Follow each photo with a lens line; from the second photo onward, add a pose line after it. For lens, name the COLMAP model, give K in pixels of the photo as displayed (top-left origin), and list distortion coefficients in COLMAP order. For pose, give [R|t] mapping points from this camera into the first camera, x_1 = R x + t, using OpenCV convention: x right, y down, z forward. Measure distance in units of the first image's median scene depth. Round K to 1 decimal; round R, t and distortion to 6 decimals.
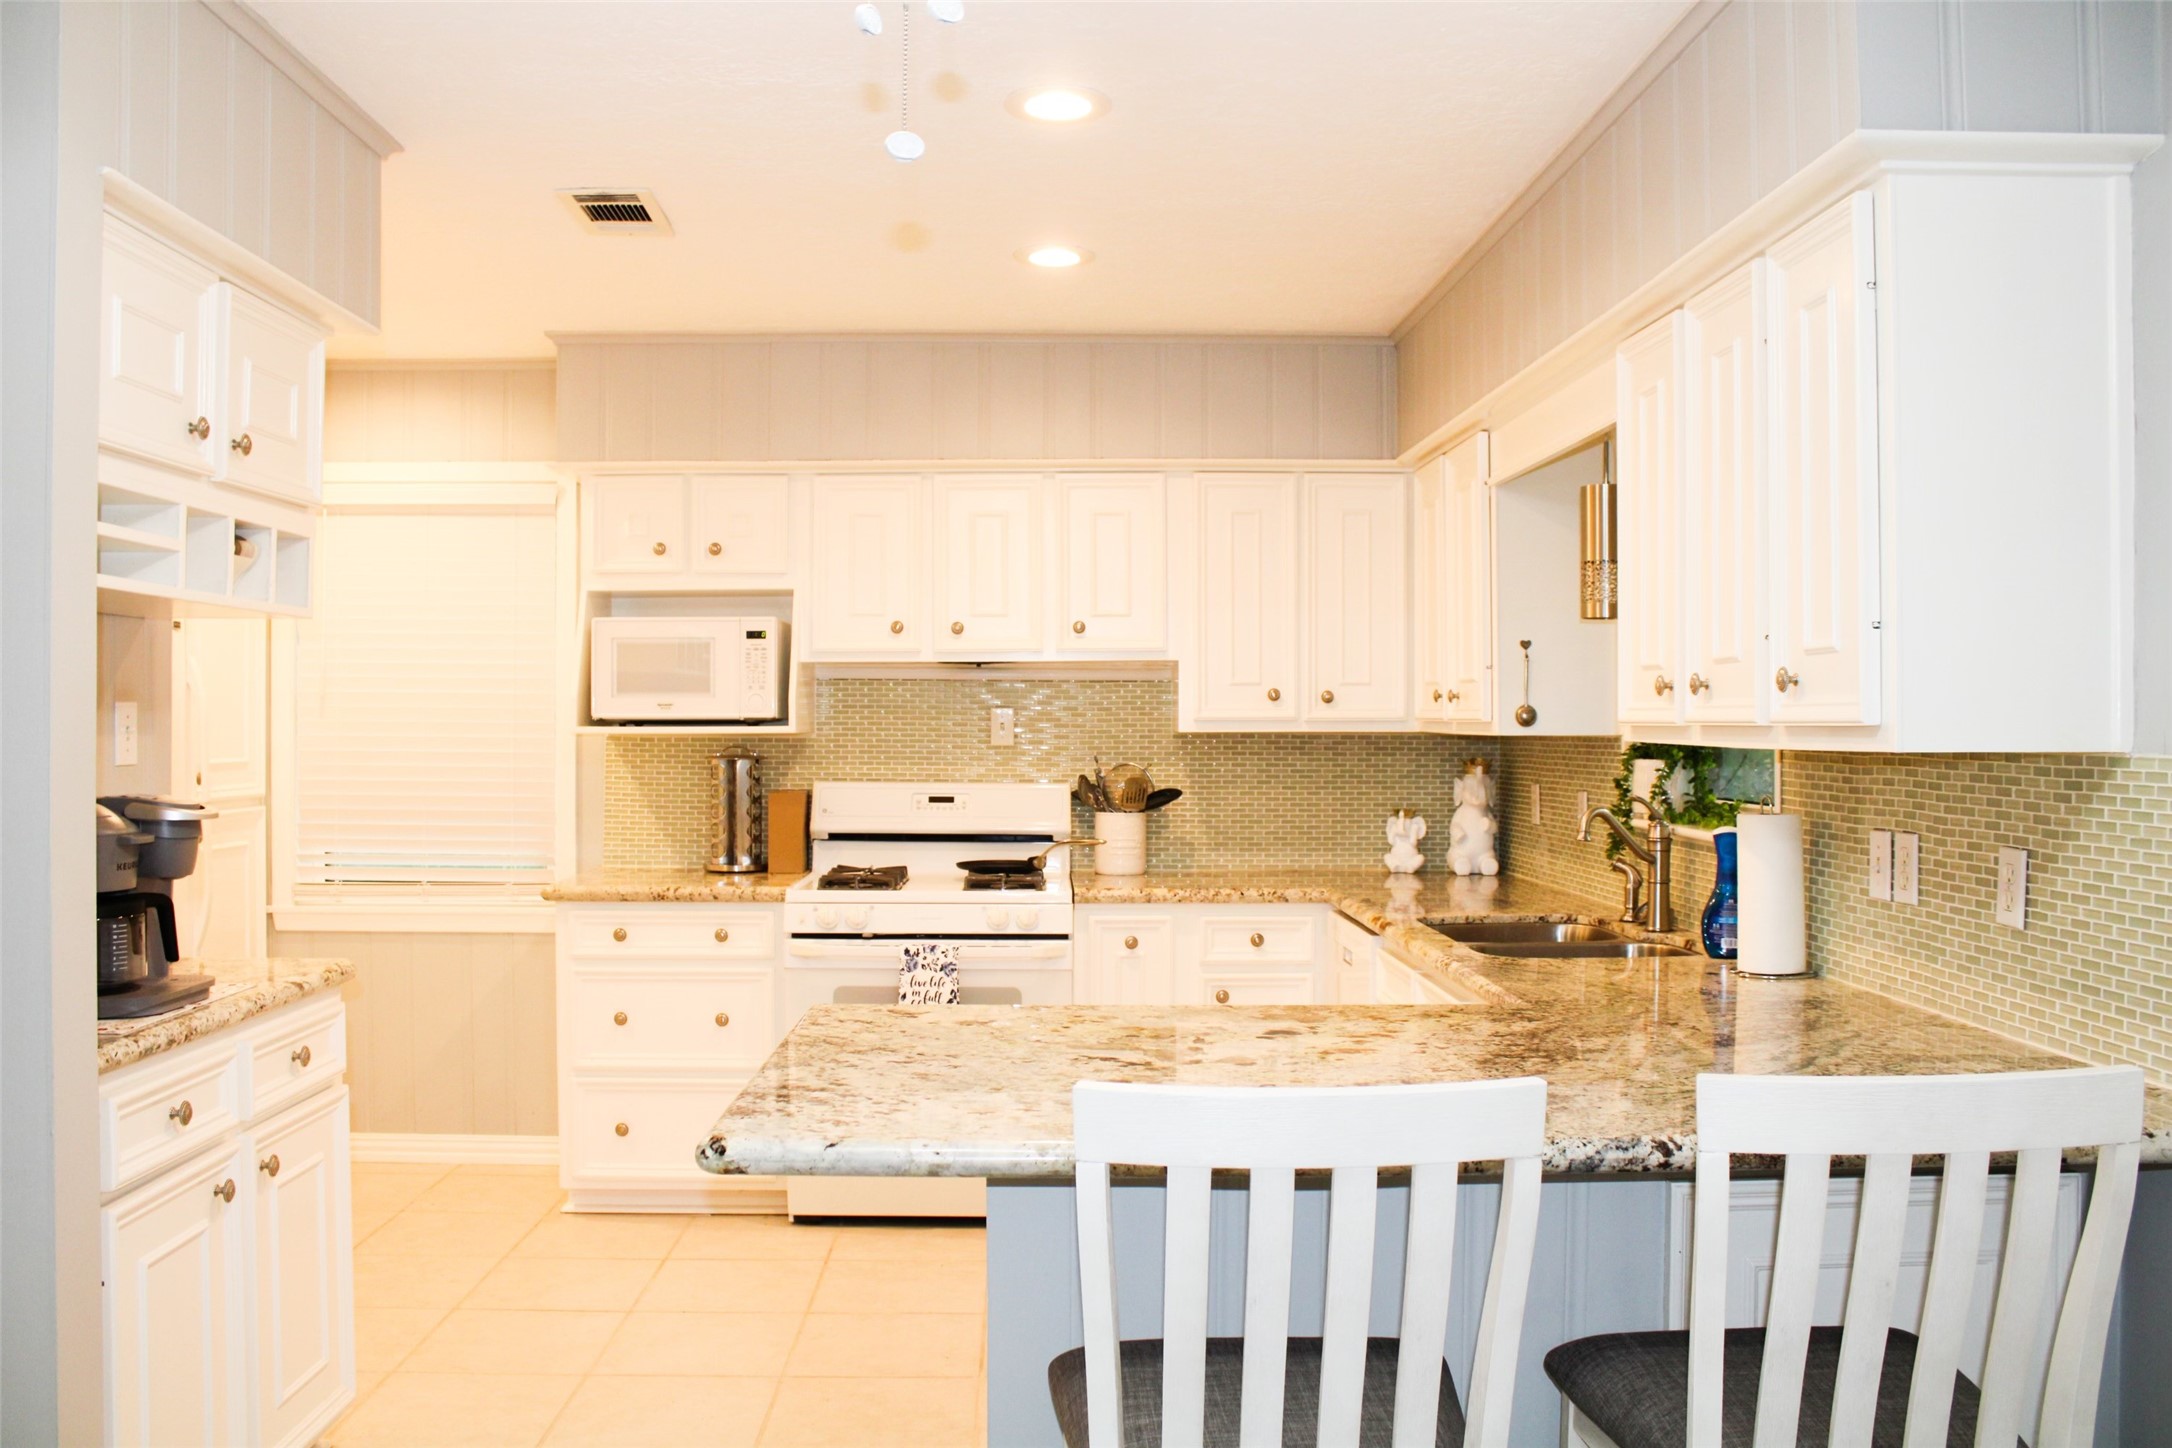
lens RADIAL K [[1814.9, 0, 1063.1], [0, 1814.9, 730.1], [0, 0, 1]] dist [-0.164824, 0.152250]
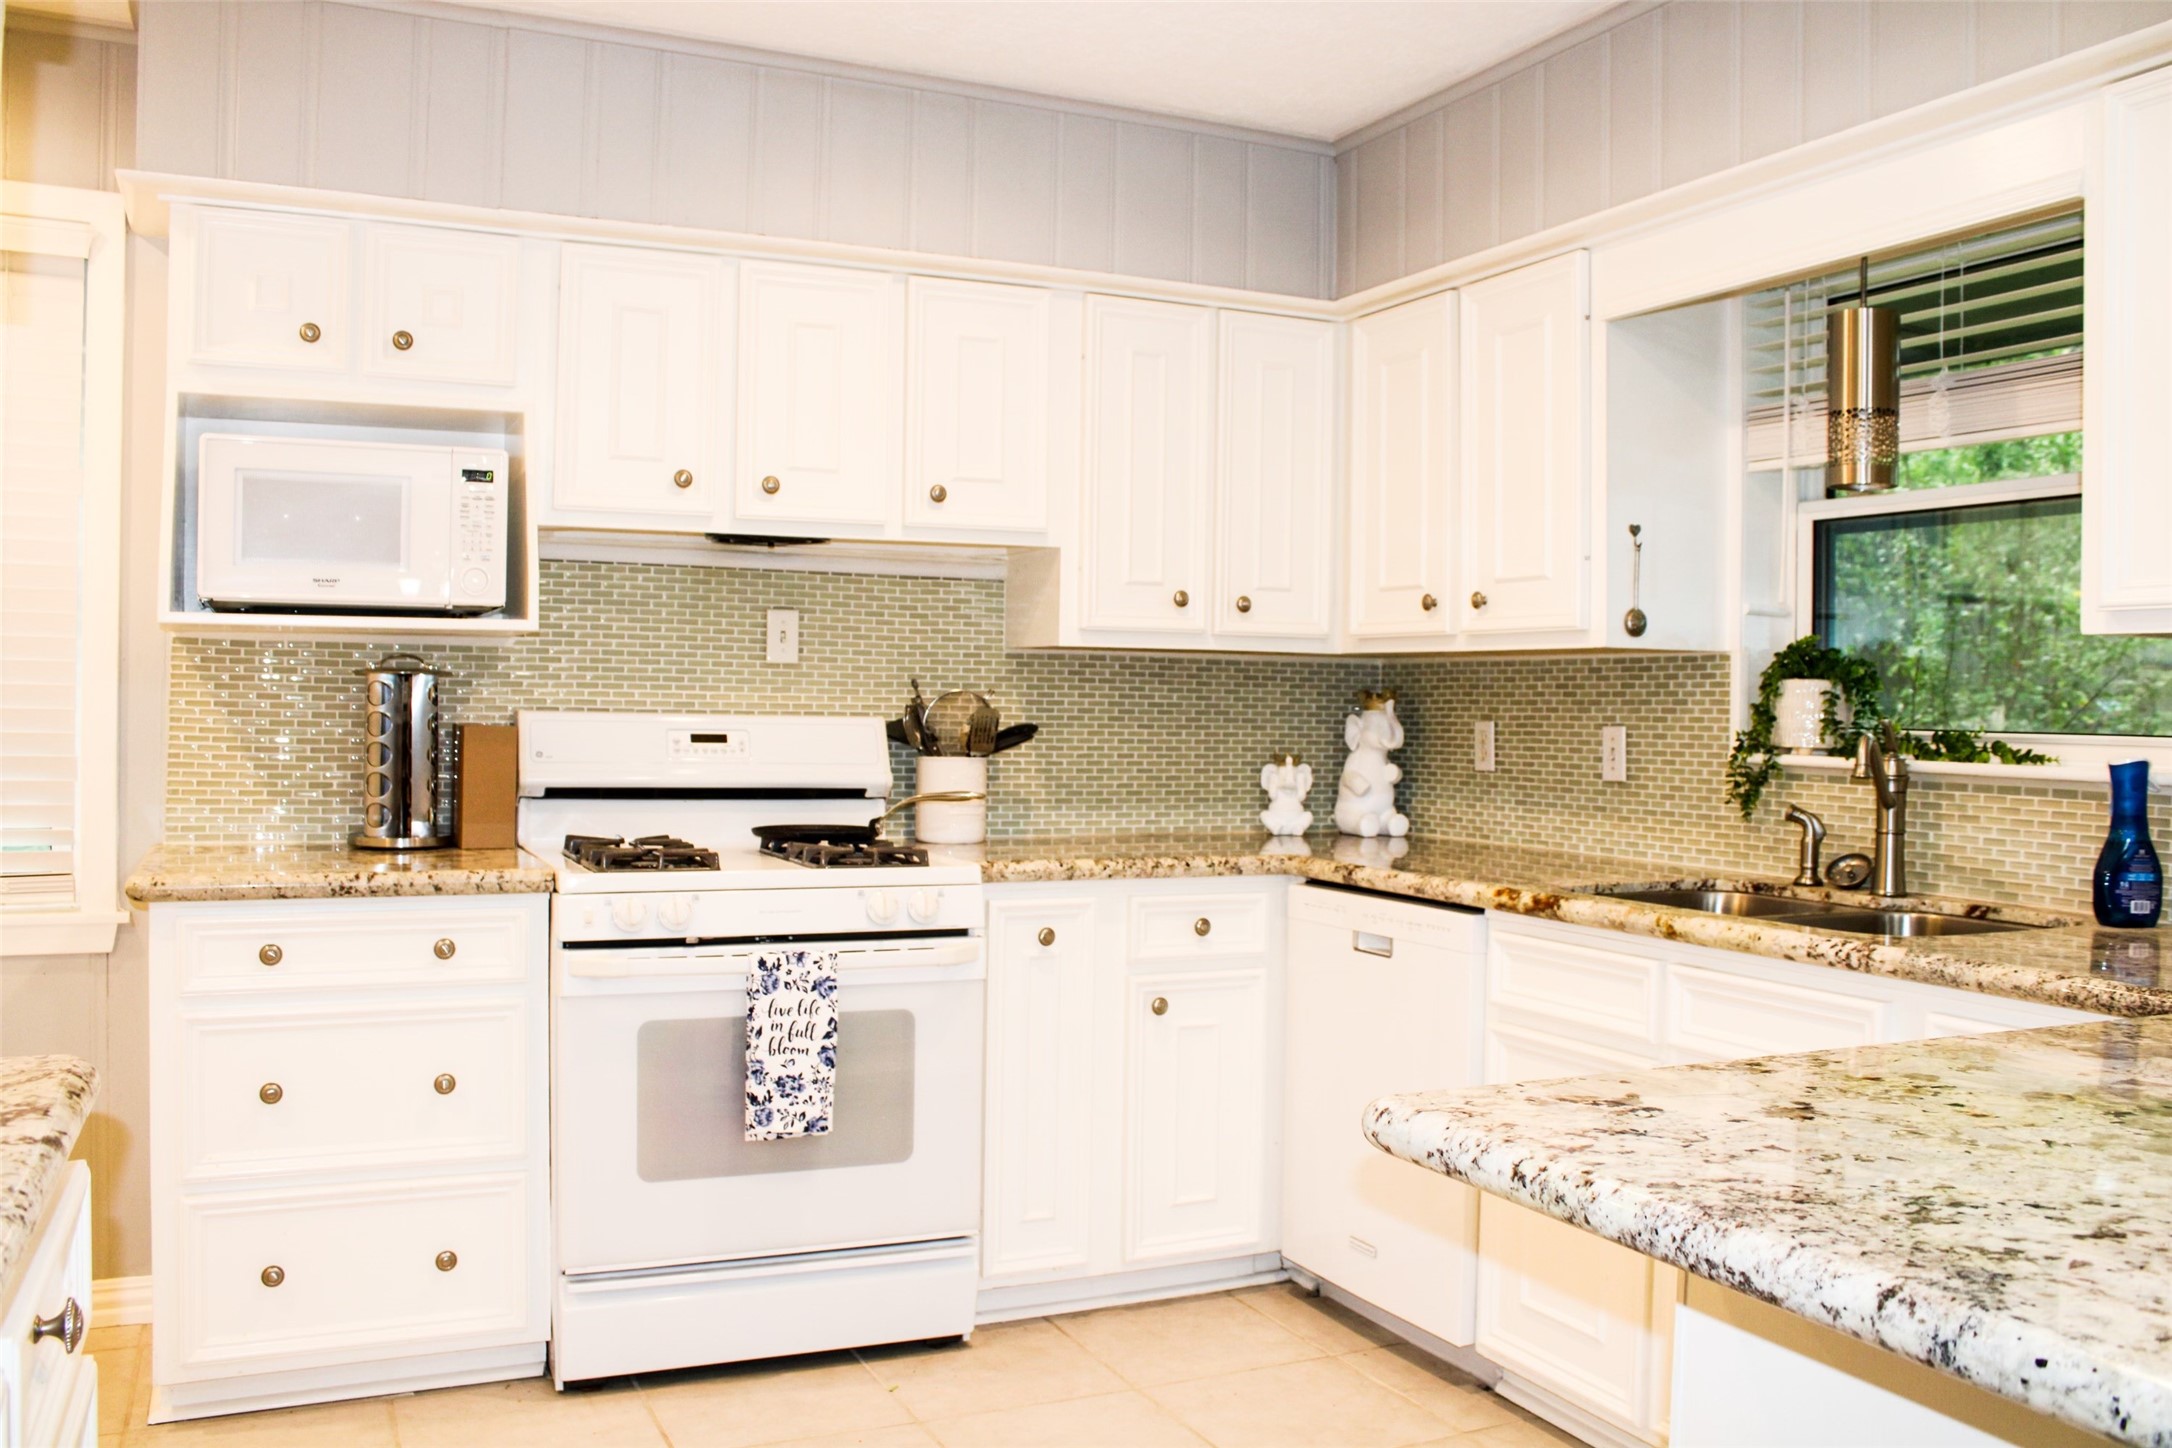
lens RADIAL K [[1814.9, 0, 1063.1], [0, 1814.9, 730.1], [0, 0, 1]] dist [-0.164824, 0.152250]
pose [[0.914987, 0.007081, 0.403421, -0.235445], [-0.011868, 0.999886, 0.009368, 0.028986], [-0.403309, -0.013359, 0.914967, 0.340185]]
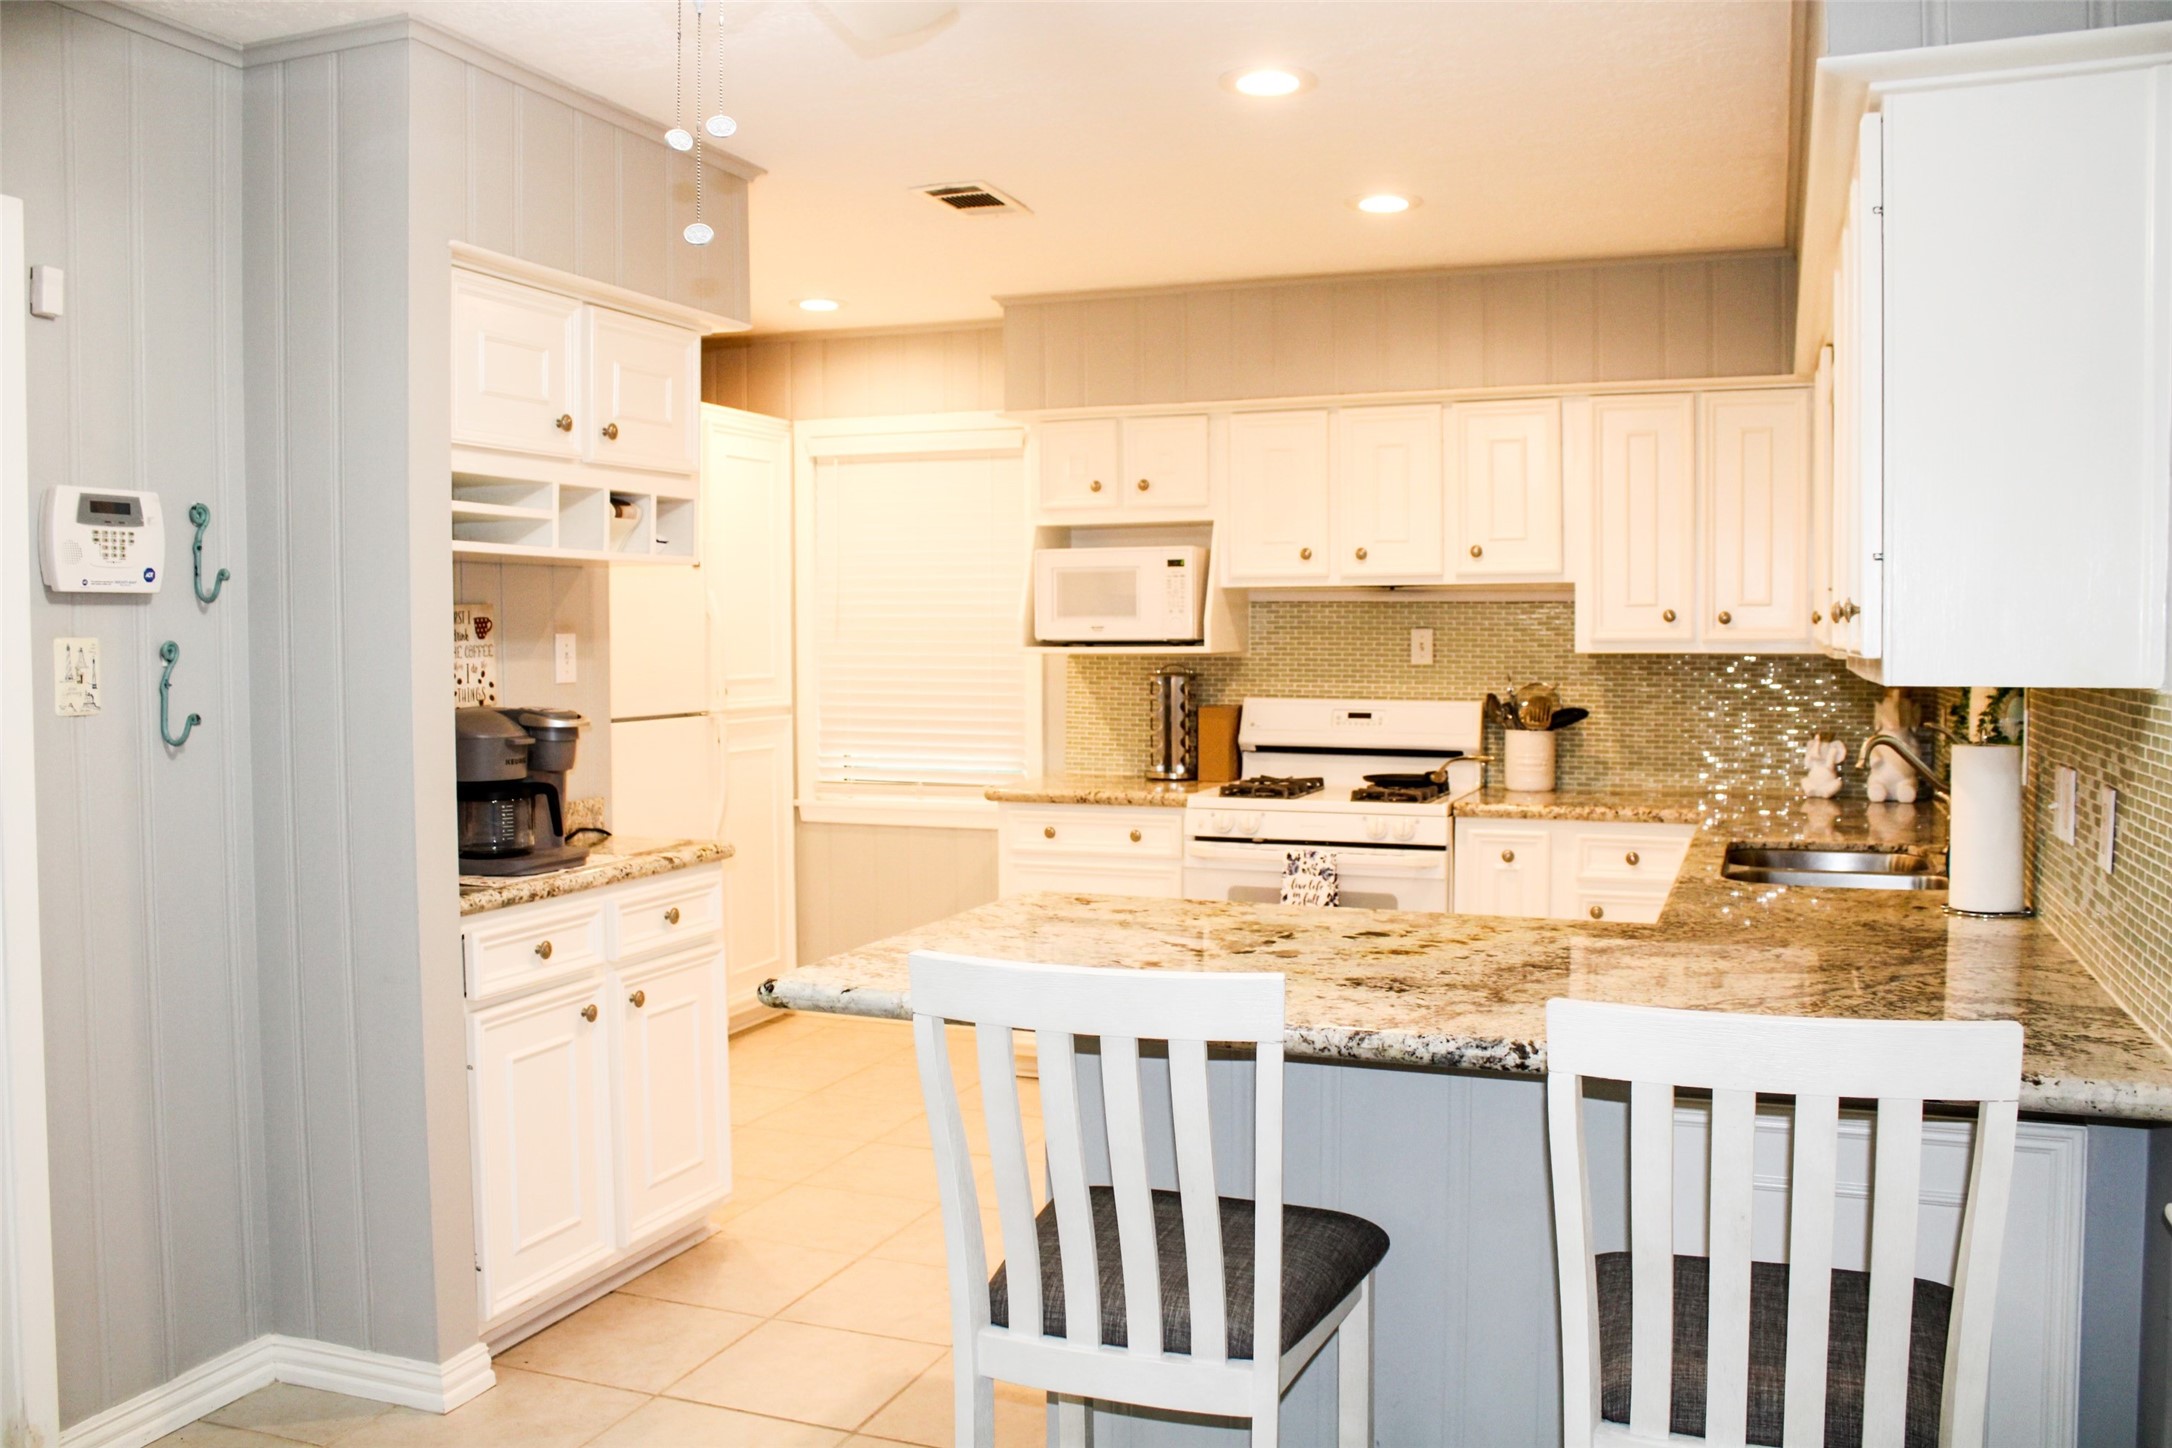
lens RADIAL K [[1814.9, 0, 1063.1], [0, 1814.9, 730.1], [0, 0, 1]] dist [-0.164824, 0.152250]
pose [[0.922944, 0.016117, -0.384596, 0.191326], [0.002894, 0.998804, 0.048802, -0.005547], [0.384923, -0.046155, 0.921794, -0.041777]]
